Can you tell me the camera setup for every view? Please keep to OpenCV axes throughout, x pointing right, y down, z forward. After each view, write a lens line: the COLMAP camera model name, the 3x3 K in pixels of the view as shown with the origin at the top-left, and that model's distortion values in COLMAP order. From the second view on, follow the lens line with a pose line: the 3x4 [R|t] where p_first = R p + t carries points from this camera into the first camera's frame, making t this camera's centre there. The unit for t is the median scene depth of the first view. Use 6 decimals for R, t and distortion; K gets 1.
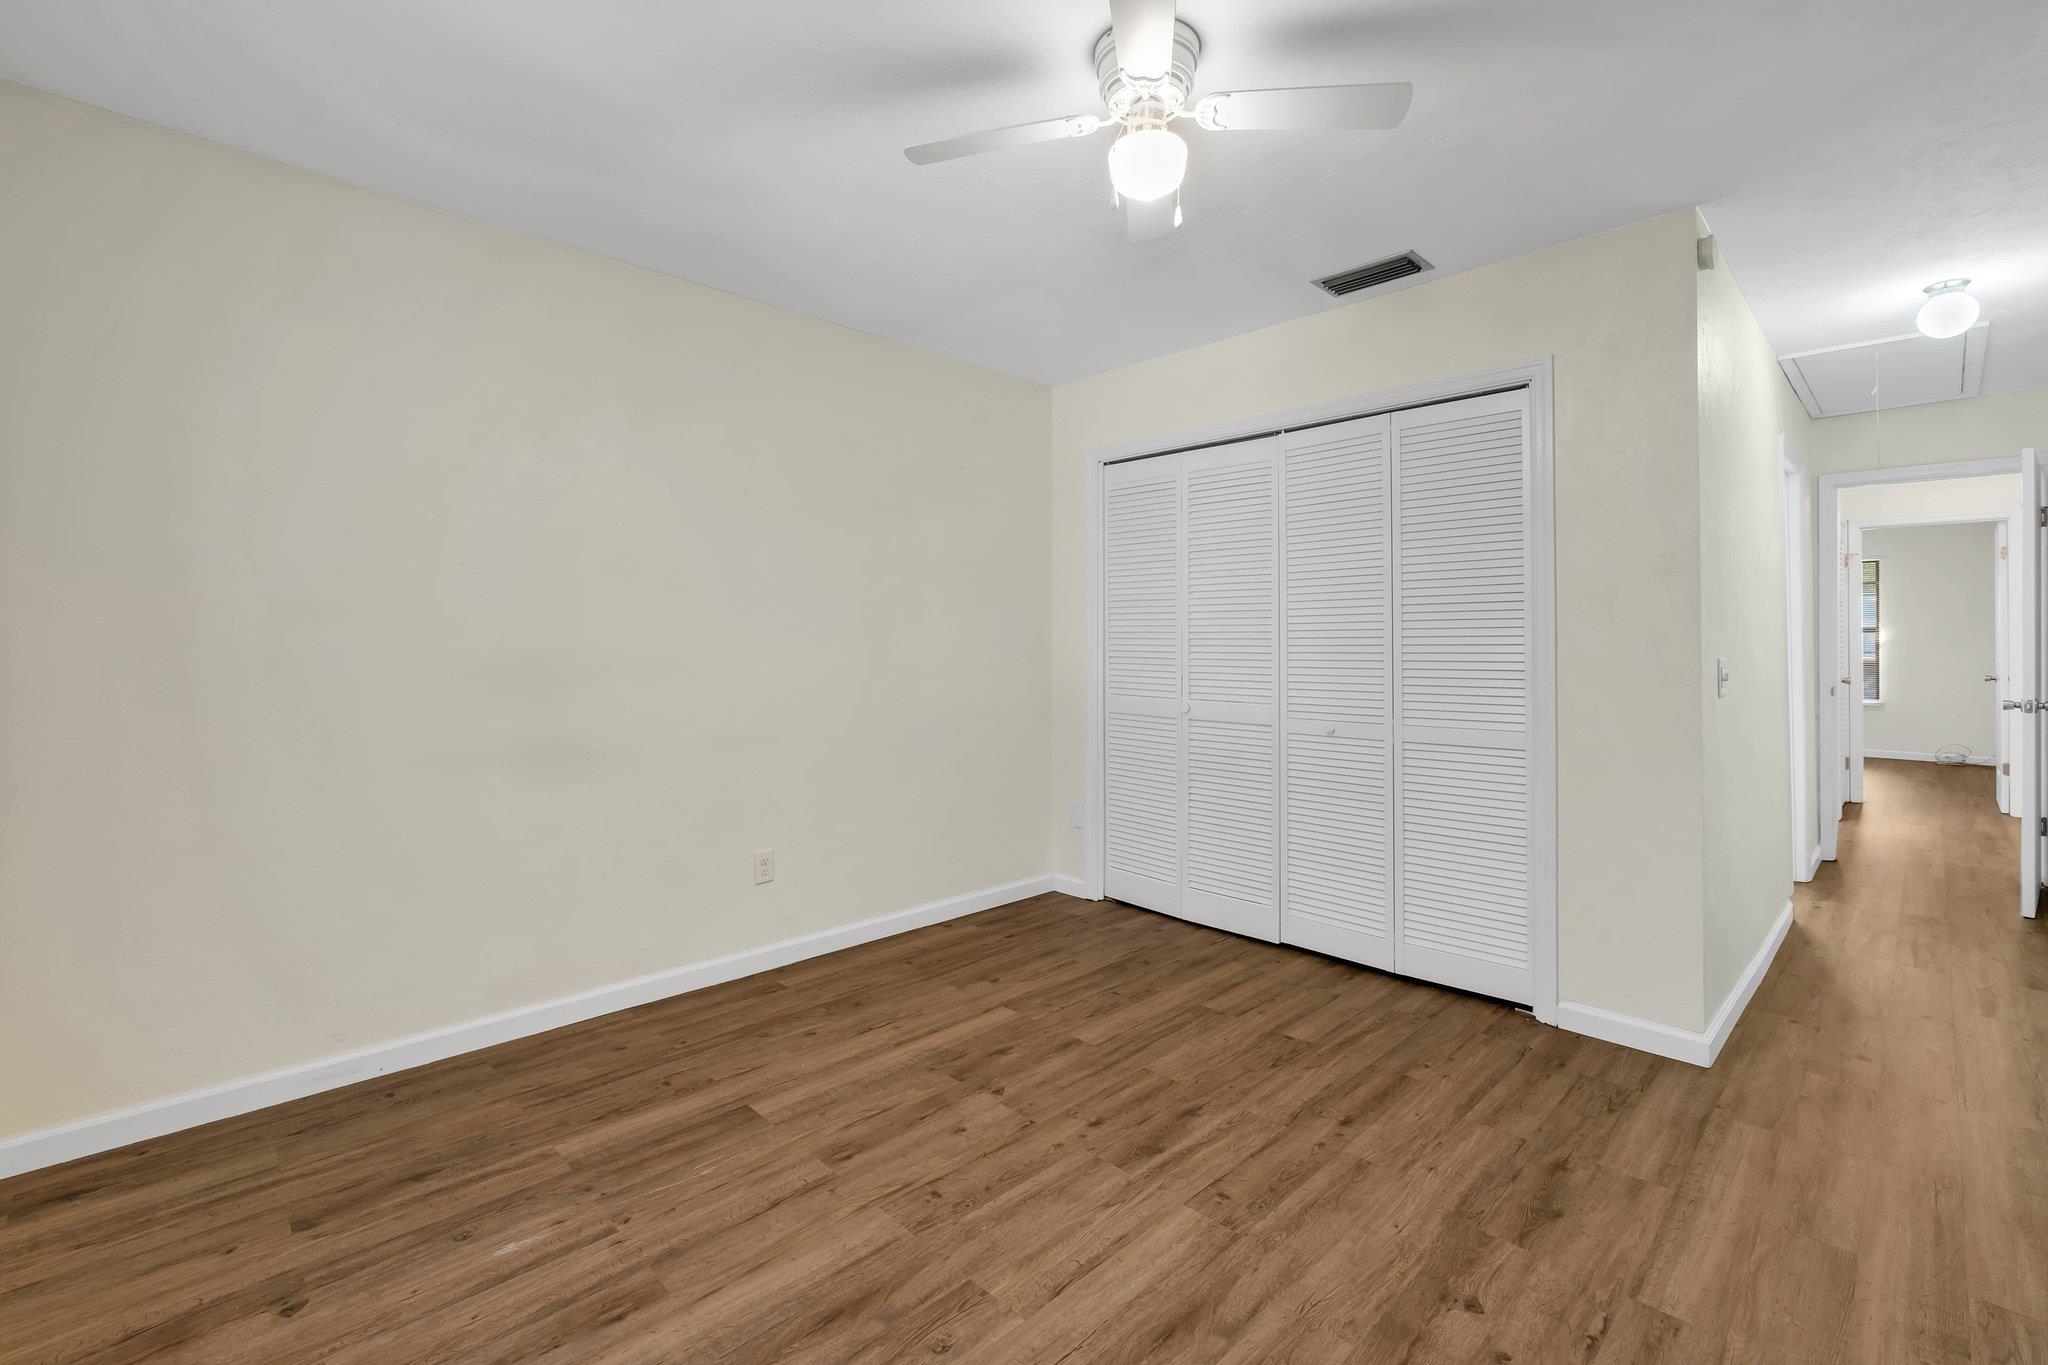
lens RADIAL K [[893.0, 0, 1044.4], [0, 893.0, 650.0], [0, 0, 1]] dist [-0.004062, 0.000895]
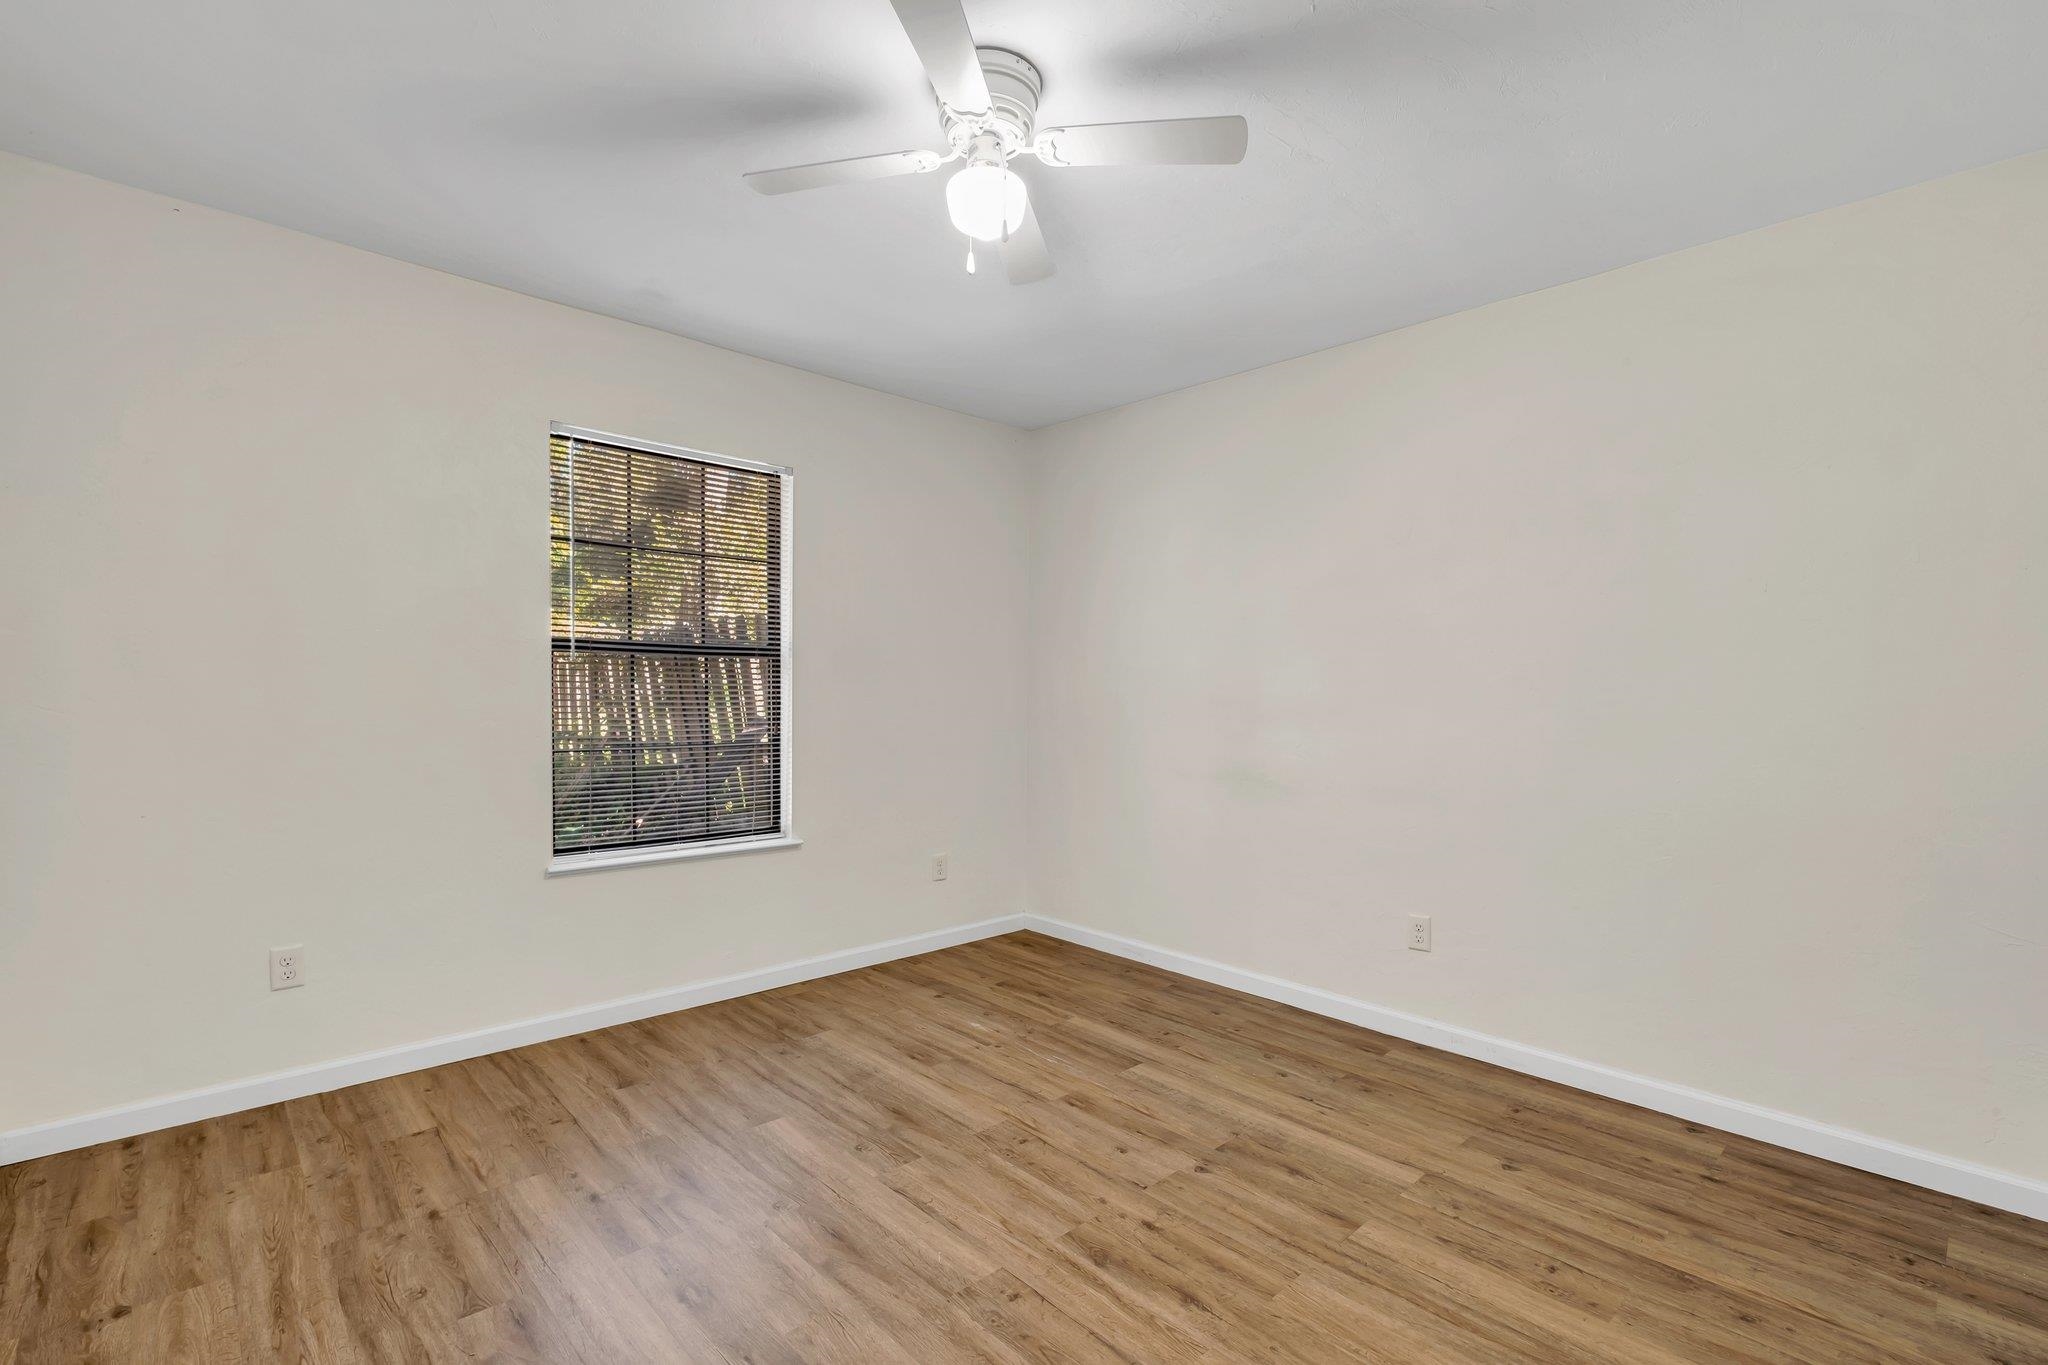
lens RADIAL K [[893.0, 0, 1026.3], [0, 893.0, 688.0], [0, 0, 1]] dist [-0.004062, 0.000895]
pose [[-0.015444, -0.003108, -0.999876, 0.930981], [-0.016472, 0.999860, -0.002854, -0.017771], [0.999745, 0.016426, -0.015493, 0.834391]]
